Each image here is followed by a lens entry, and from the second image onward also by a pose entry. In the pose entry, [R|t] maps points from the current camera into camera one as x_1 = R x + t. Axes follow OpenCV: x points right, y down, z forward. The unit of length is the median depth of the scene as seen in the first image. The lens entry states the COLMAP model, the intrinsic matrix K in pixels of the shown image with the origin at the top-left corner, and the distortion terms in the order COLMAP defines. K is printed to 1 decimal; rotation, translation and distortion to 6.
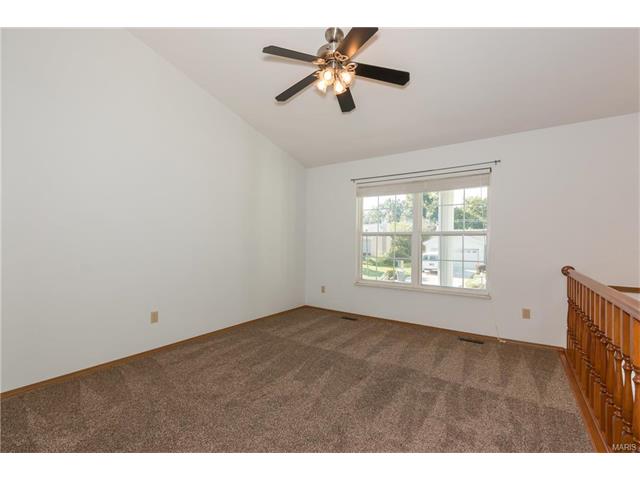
lens RADIAL K [[288.6, 0, 316.4], [0, 288.6, 242.6], [0, 0, 1]] dist [0.001208, 0.000398]
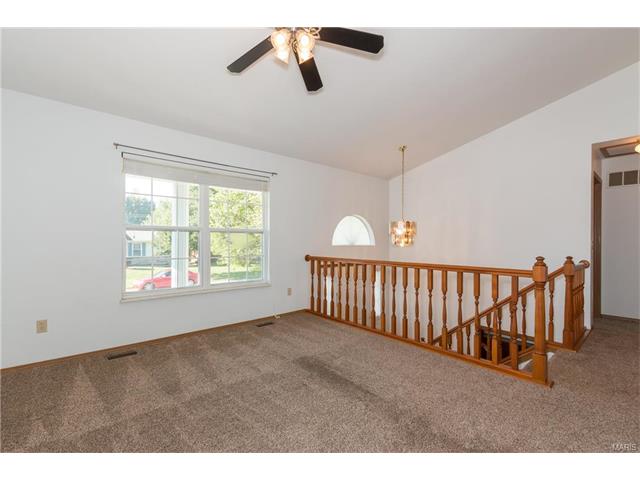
lens RADIAL K [[294.8, 0, 320.0], [0, 294.8, 240.0], [0, 0, 1]] dist [0.001139, 0.000052]
pose [[0.220536, -0.018123, 0.975211, -0.599519], [-0.016490, 0.999615, 0.022305, -0.032259], [-0.975239, -0.021000, 0.220152, 0.552801]]
